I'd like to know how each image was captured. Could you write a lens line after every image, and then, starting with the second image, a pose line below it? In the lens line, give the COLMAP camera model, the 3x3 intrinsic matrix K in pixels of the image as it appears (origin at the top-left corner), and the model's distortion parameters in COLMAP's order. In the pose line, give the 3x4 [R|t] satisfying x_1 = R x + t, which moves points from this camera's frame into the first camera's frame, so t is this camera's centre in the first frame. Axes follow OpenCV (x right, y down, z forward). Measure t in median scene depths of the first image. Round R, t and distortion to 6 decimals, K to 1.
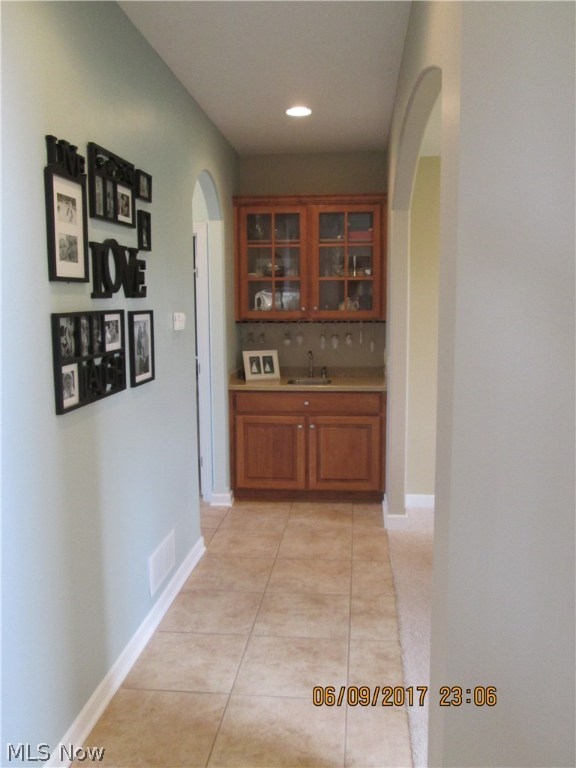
lens RADIAL K [[639.3, 0, 288.0], [0, 639.3, 384.0], [0, 0, 1]] dist [-0.043259, 0.013716]
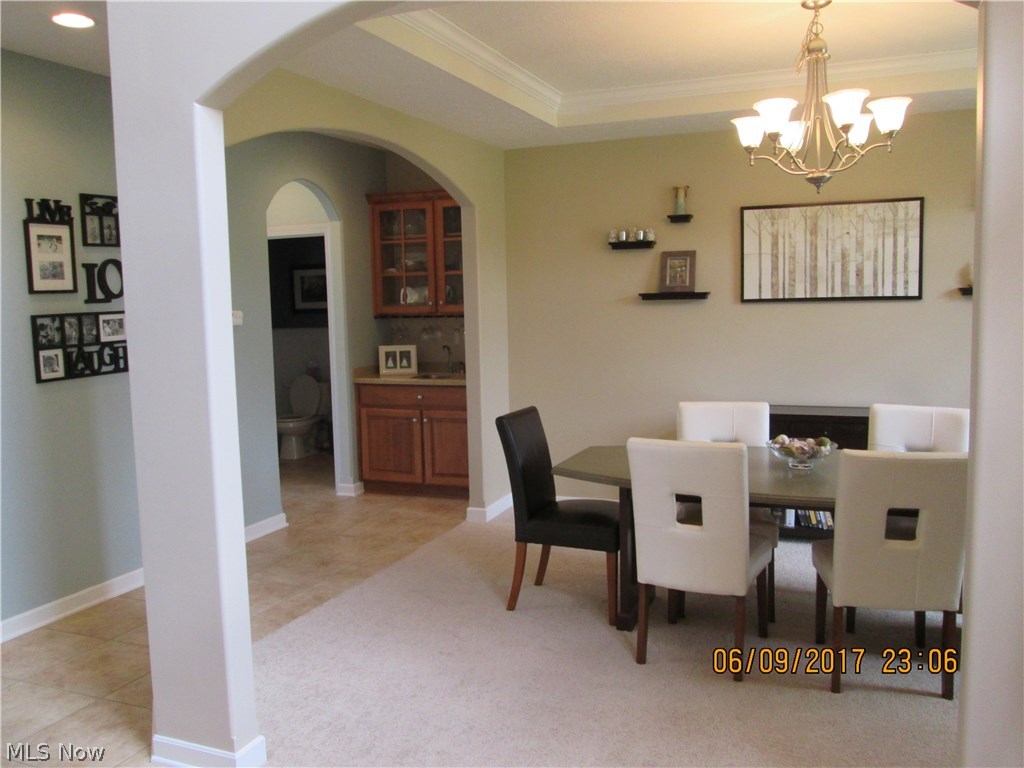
lens RADIAL K [[852.4, 0, 512.0], [0, 852.4, 384.0], [0, 0, 1]] dist [-0.043259, 0.013716]
pose [[0.960917, 0.013973, -0.276483, 0.536059], [-0.018154, 0.999756, -0.012567, 0.023523], [0.276240, 0.017095, 0.960937, -0.251464]]
